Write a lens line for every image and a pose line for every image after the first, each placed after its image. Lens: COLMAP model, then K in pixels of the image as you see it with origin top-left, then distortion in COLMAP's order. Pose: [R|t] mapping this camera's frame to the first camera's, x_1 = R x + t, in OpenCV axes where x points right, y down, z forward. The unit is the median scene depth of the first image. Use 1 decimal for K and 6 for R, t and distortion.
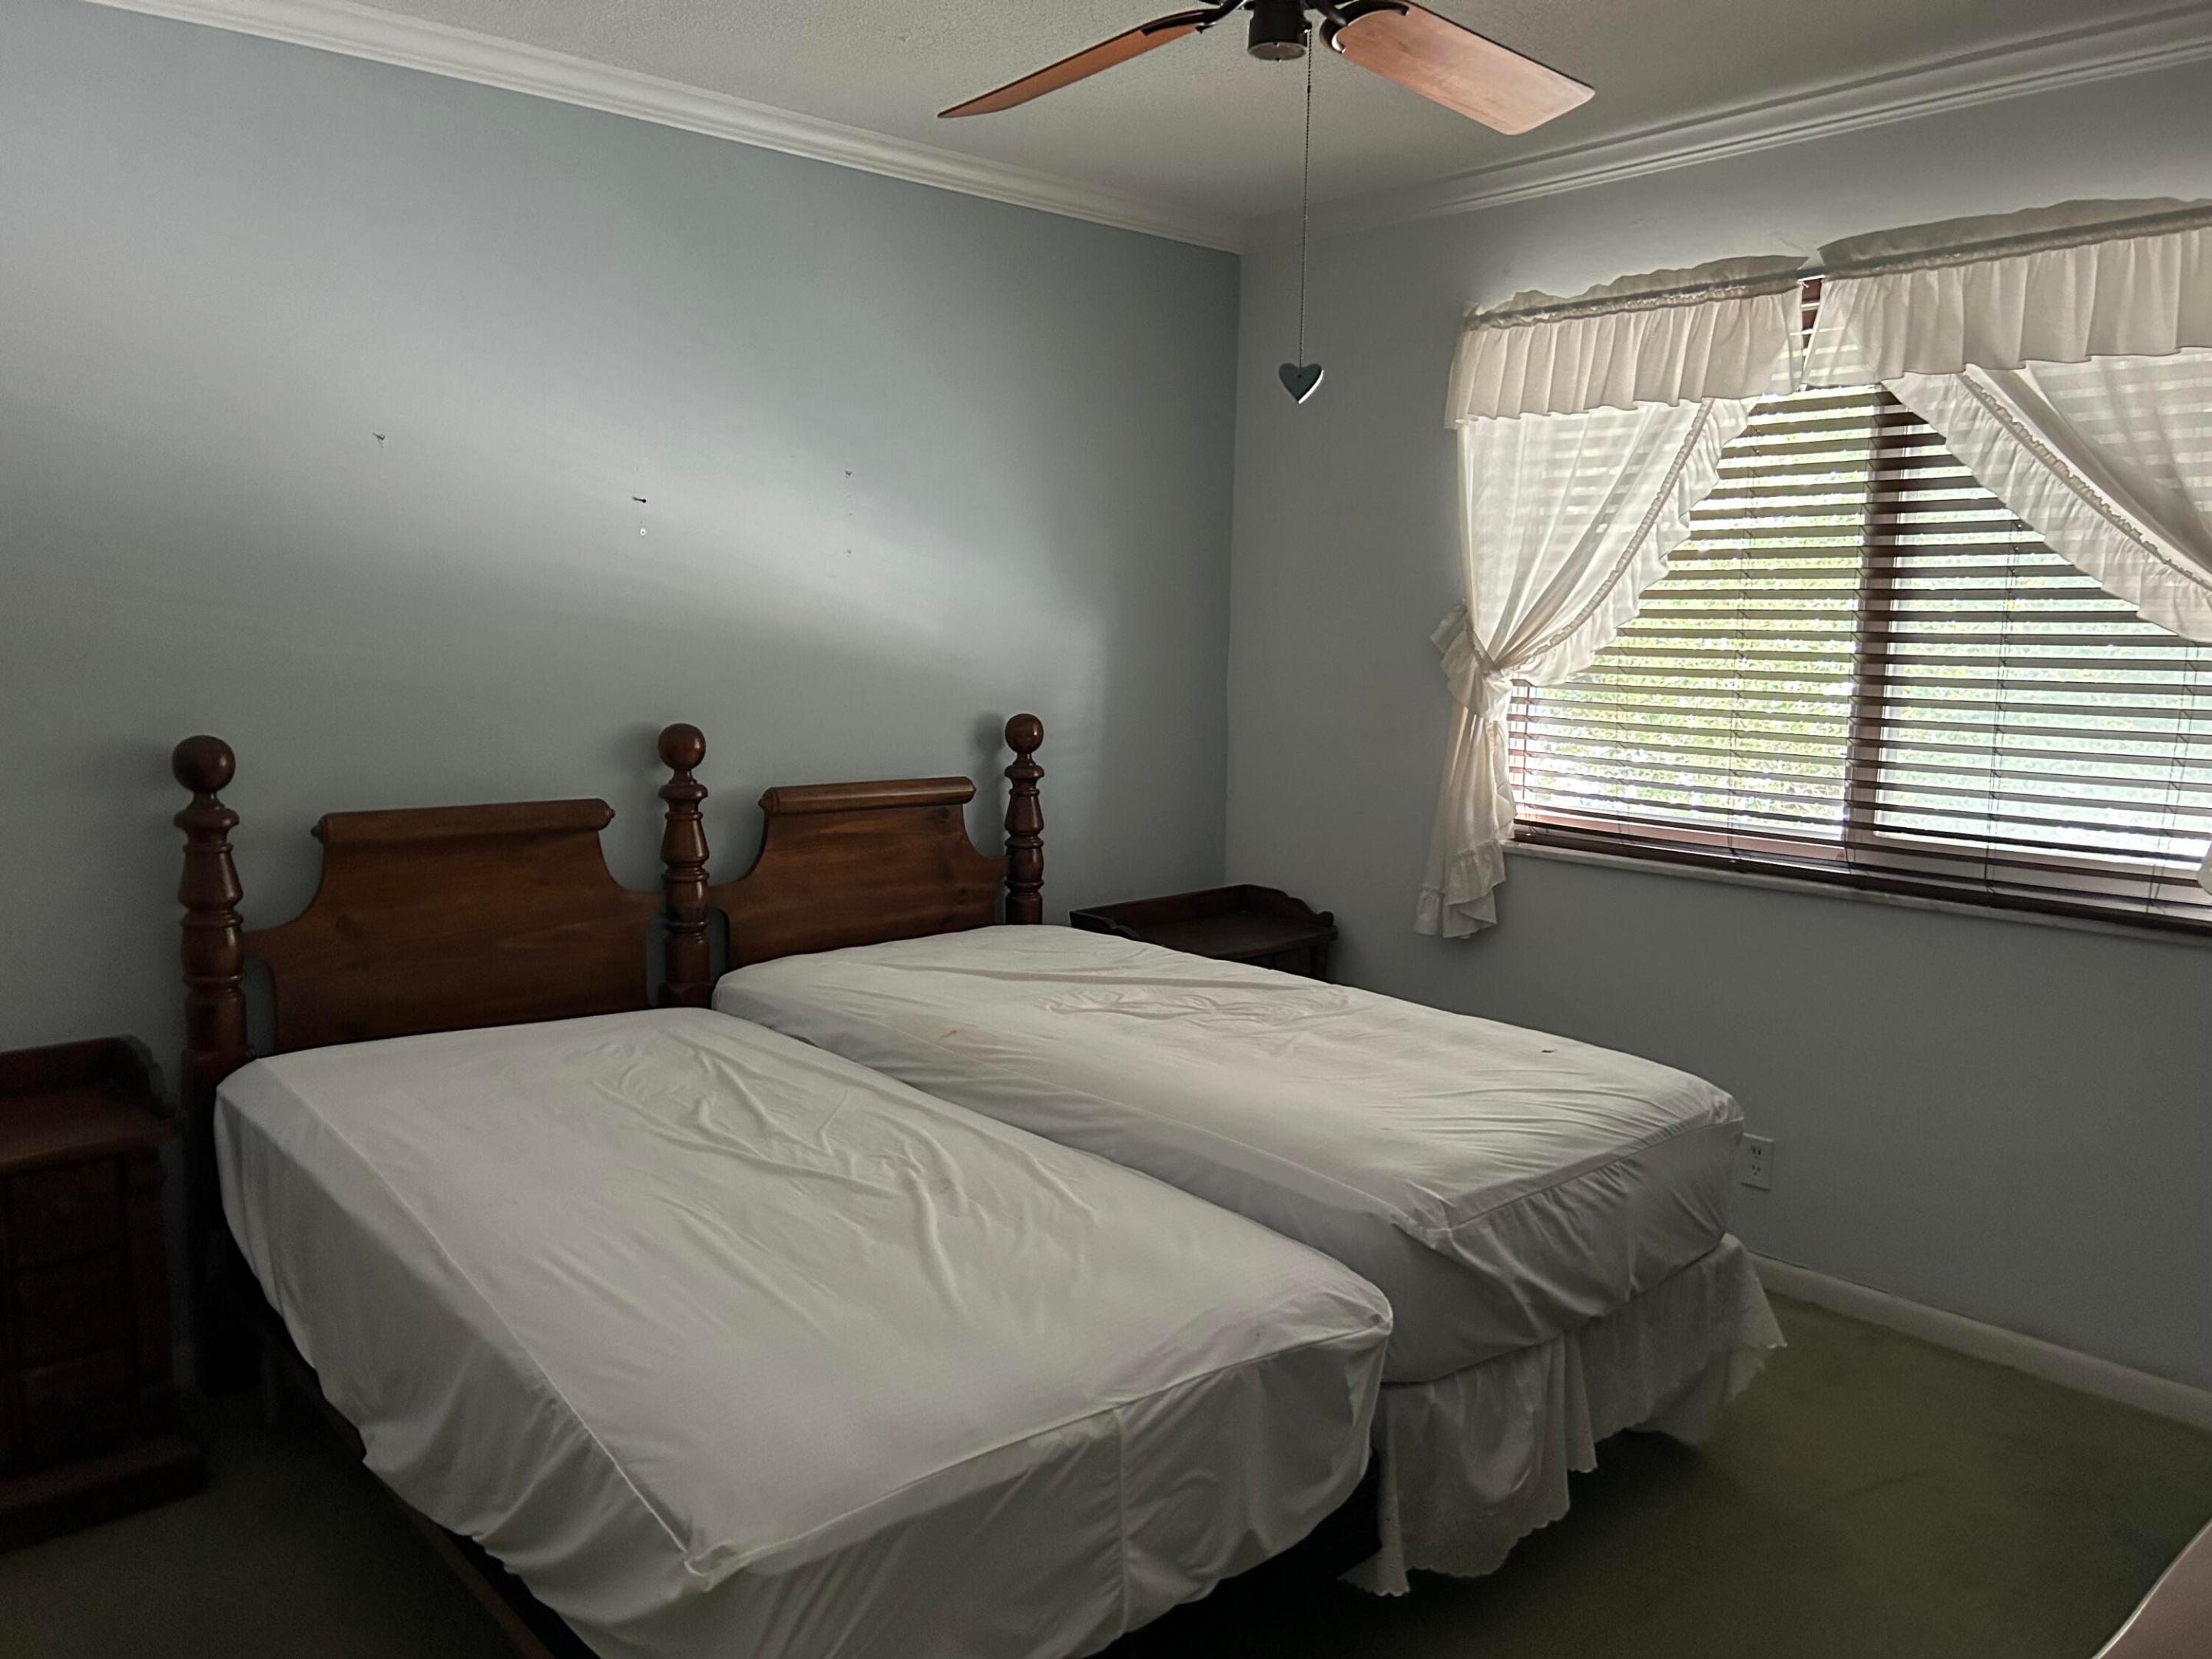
lens RADIAL K [[1676.7, 0, 1107.4], [0, 1676.7, 843.8], [0, 0, 1]] dist [0.046979, -0.053543]
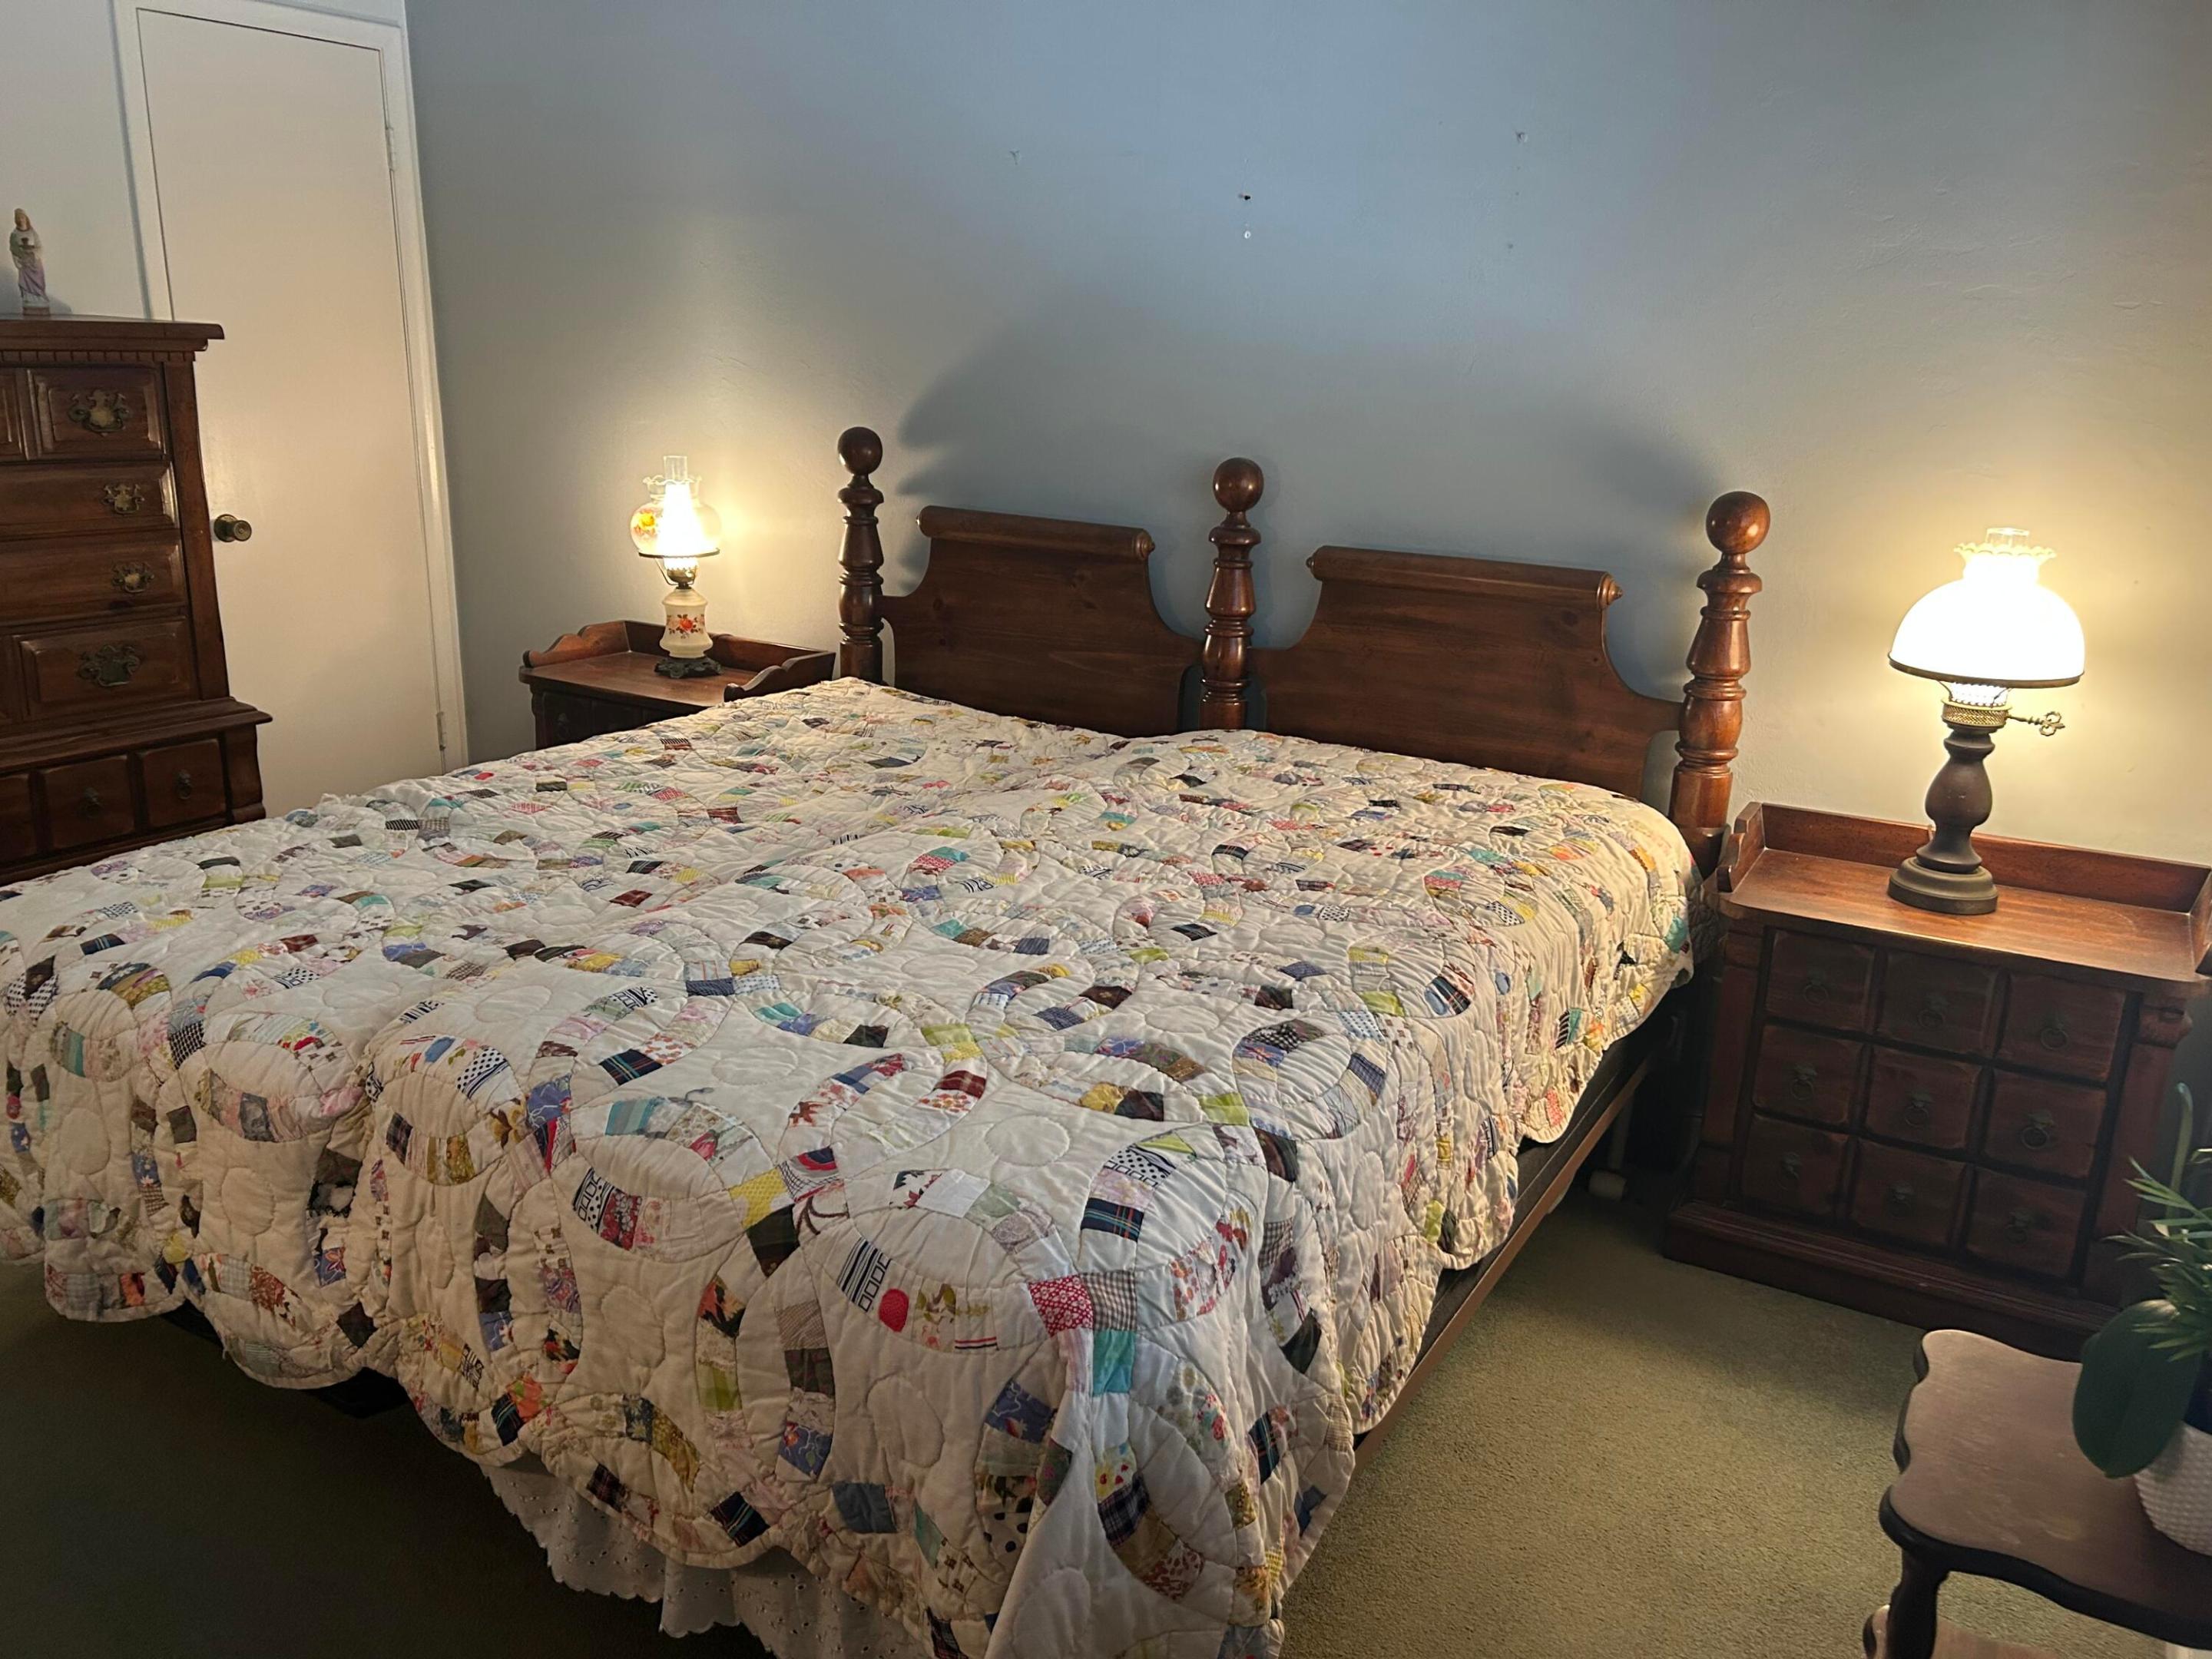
lens RADIAL K [[1661.8, 0, 1084.3], [0, 1661.8, 851.2], [0, 0, 1]] dist [-0.004095, -0.006995]
pose [[0.305336, 0.273147, -0.912228, 0.591107], [-0.158550, 0.959188, 0.234139, -0.065223], [0.938952, 0.073143, 0.336182, 0.644657]]
